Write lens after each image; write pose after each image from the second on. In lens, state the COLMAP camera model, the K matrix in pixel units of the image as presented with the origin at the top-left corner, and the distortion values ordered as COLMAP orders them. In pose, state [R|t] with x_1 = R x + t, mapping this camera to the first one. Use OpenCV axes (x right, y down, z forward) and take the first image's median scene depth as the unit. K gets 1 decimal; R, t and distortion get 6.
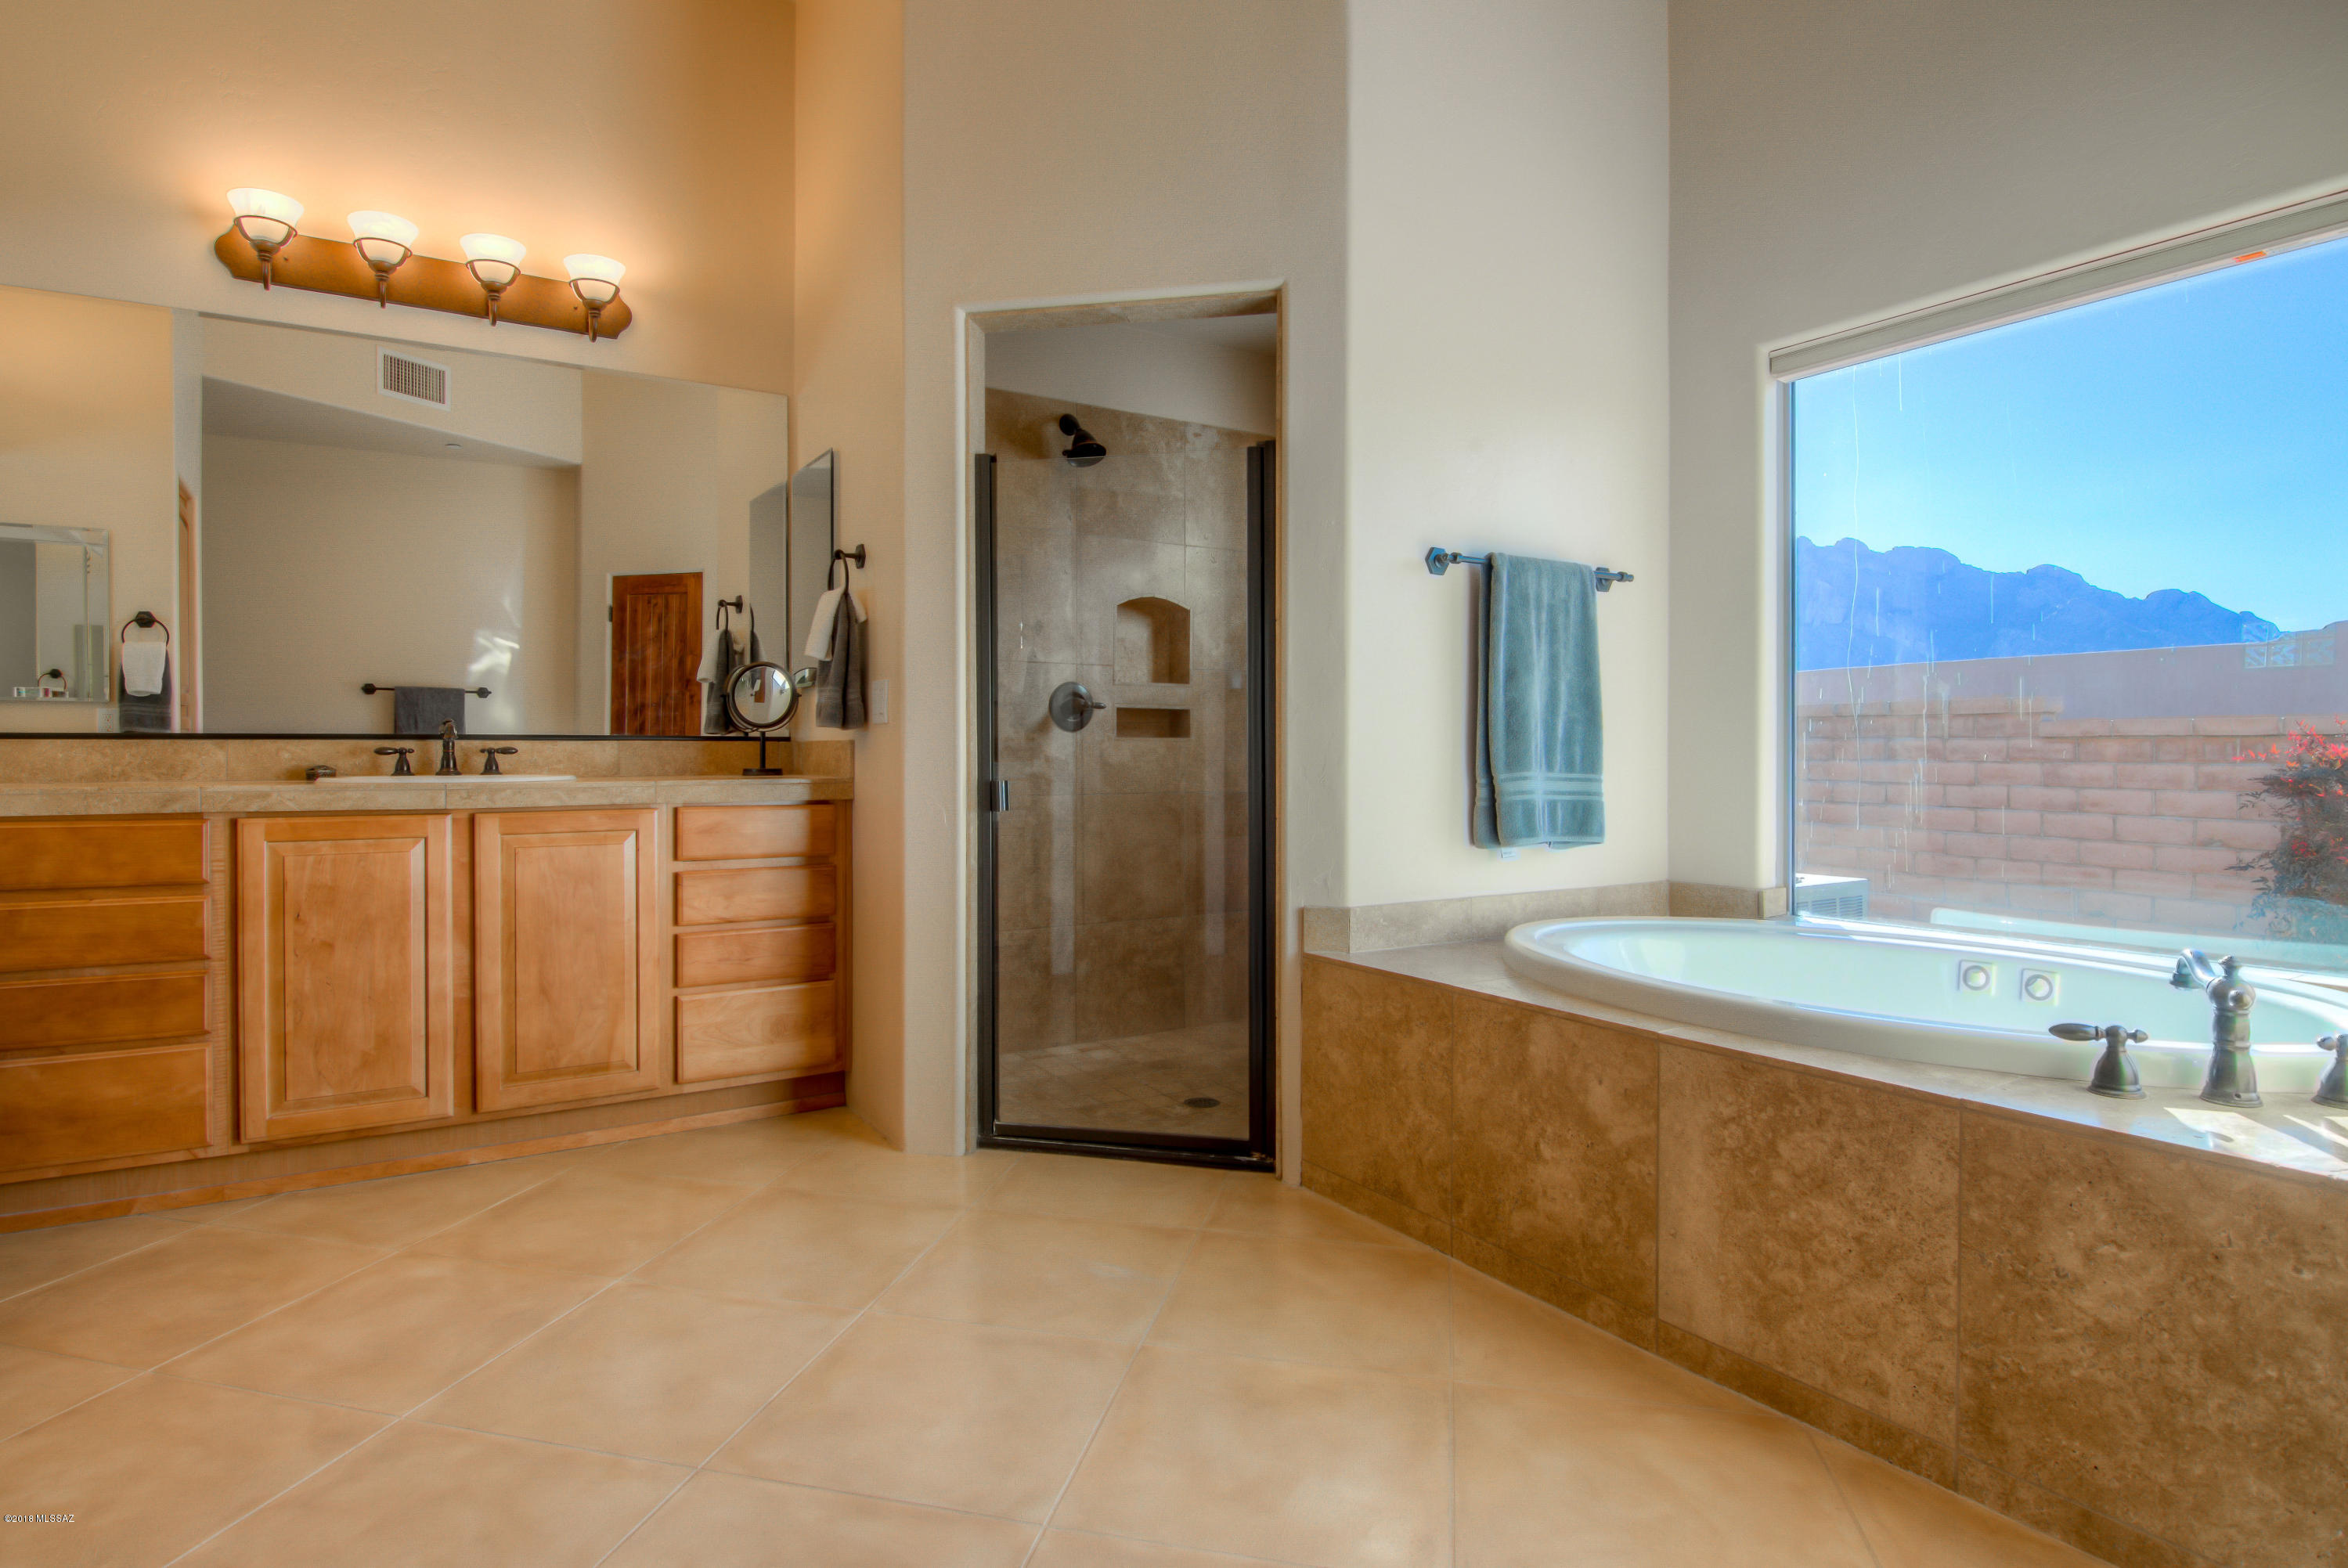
lens RADIAL K [[1248.3, 0, 1171.8], [0, 1248.3, 767.1], [0, 0, 1]] dist [-0.000765, -0.000634]
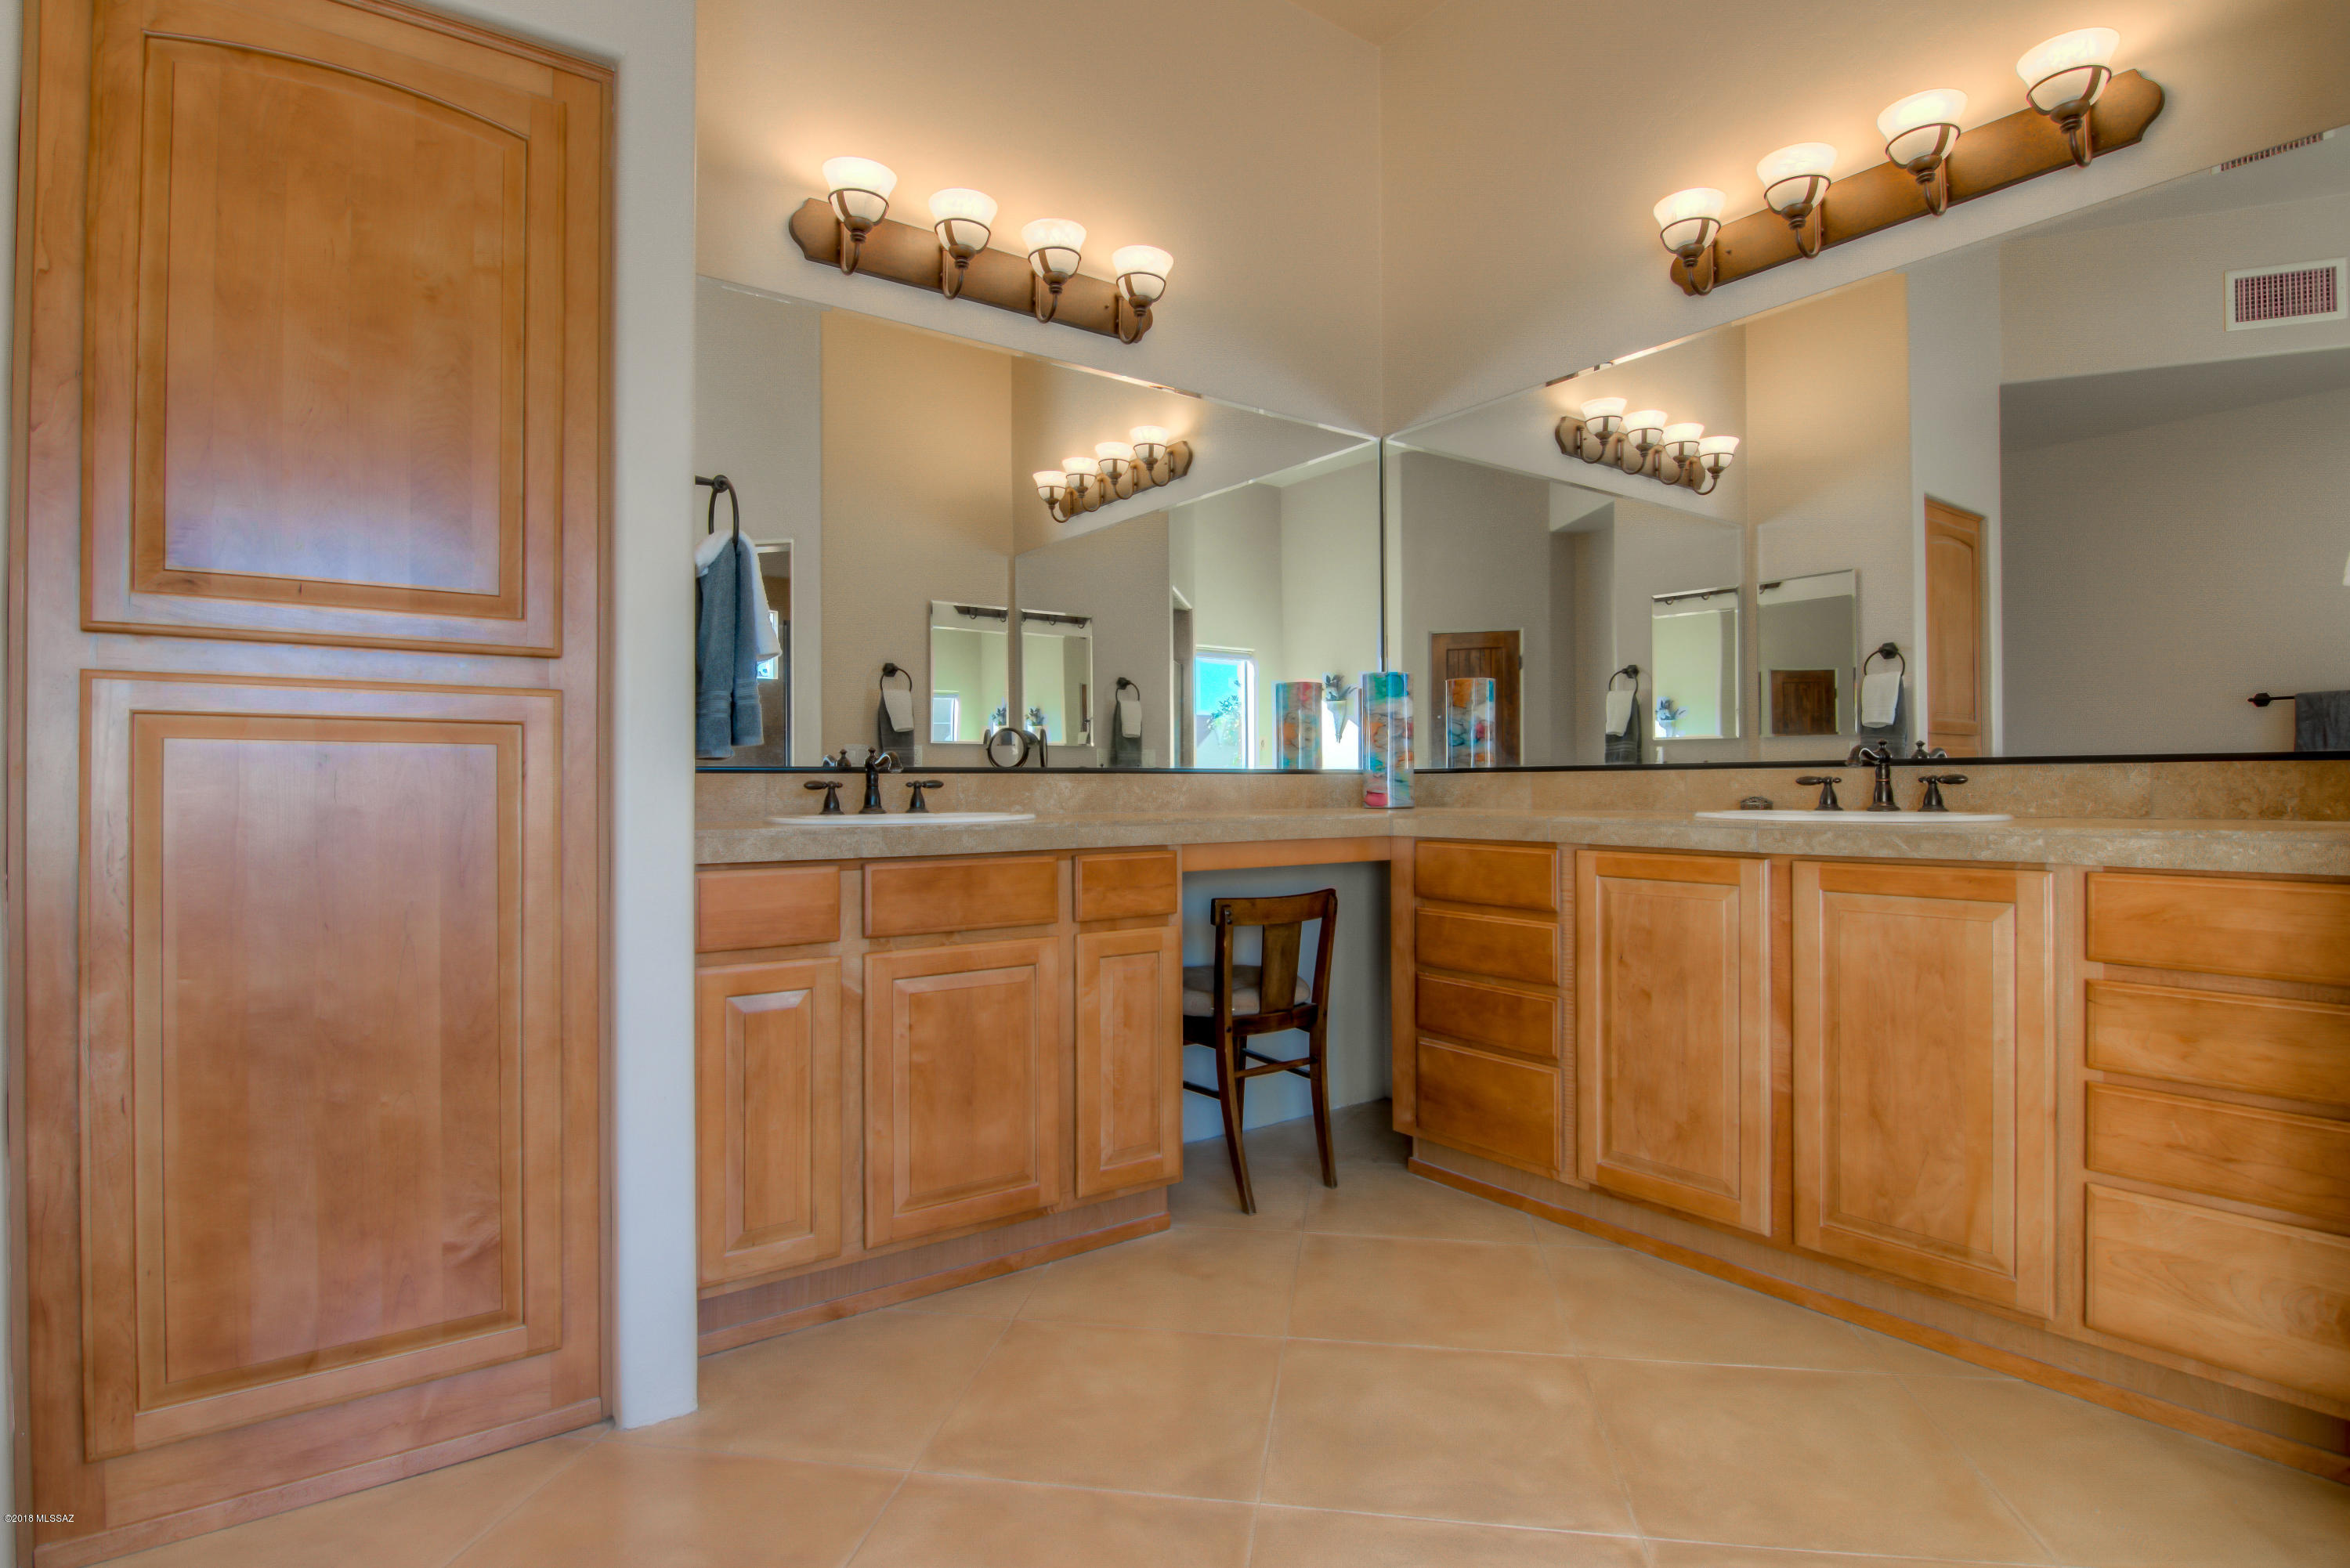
lens RADIAL K [[1219.0, 0, 1174.0], [0, 1219.0, 778.0], [0, 0, 1]] dist [-0.014281, -0.000981]
pose [[0.059370, -0.004416, -0.998226, 0.183357], [-0.008334, 0.999953, -0.004919, -0.007927], [0.998201, 0.008612, 0.059330, 0.578237]]
